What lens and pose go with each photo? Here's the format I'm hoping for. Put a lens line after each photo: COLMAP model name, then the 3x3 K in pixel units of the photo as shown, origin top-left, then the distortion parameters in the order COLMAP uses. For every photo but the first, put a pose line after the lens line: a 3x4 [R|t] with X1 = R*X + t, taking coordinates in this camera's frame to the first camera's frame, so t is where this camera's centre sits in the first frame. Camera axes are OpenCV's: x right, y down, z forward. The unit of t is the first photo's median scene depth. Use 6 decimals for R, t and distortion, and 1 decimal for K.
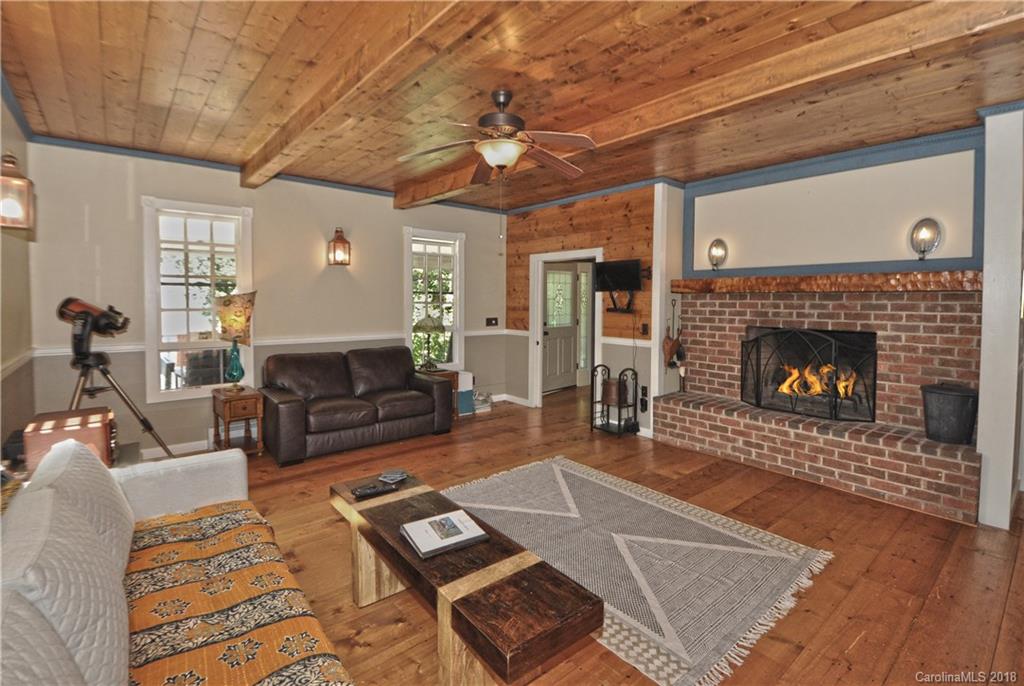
lens RADIAL K [[482.5, 0, 515.0], [0, 482.5, 317.9], [0, 0, 1]] dist [-0.003115, -0.000755]
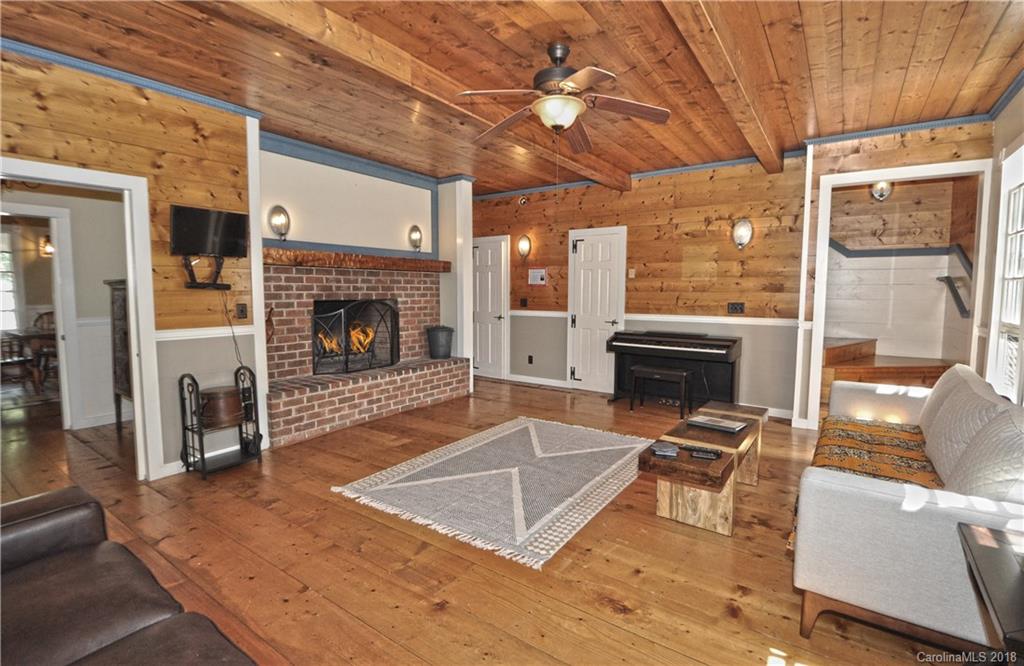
lens RADIAL K [[463.8, 0, 528.8], [0, 463.8, 328.7], [0, 0, 1]] dist [-0.001056, -0.000461]
pose [[-0.283222, -0.088471, 0.954965, -0.640221], [0.031729, 0.994327, 0.101528, -0.009709], [-0.958529, 0.059055, -0.278808, 0.928221]]
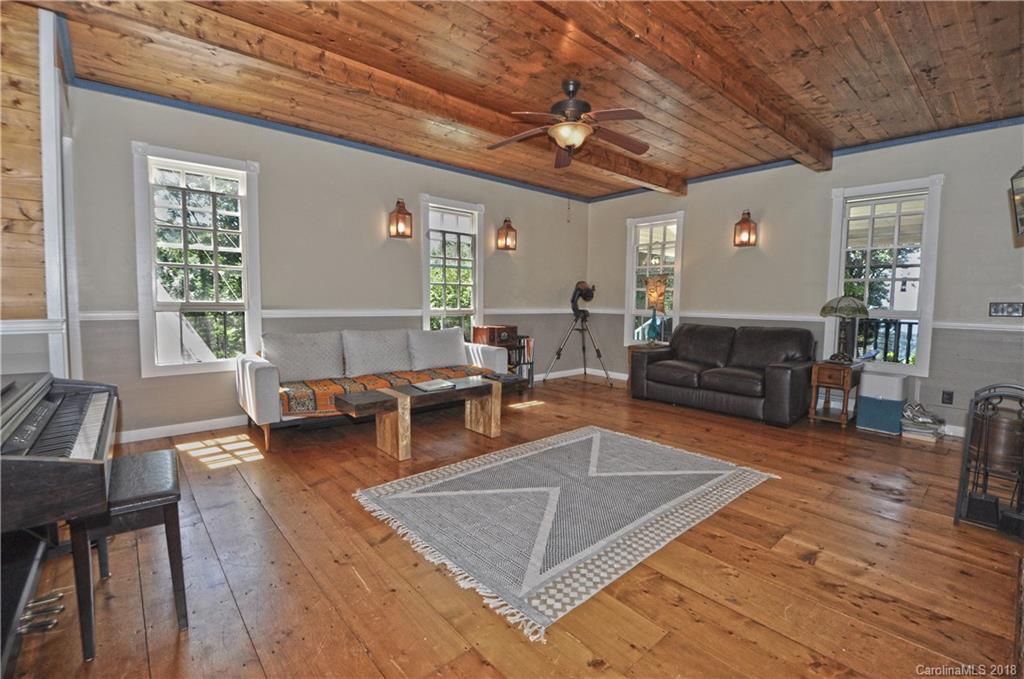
lens RADIAL K [[453.0, 0, 527.4], [0, 453.0, 334.3], [0, 0, 1]] dist [0.021086, -0.021668]
pose [[0.034706, 0.068513, -0.997046, 0.767639], [-0.052497, 0.996395, 0.066641, 0.051298], [0.998018, 0.050029, 0.038177, 0.610335]]
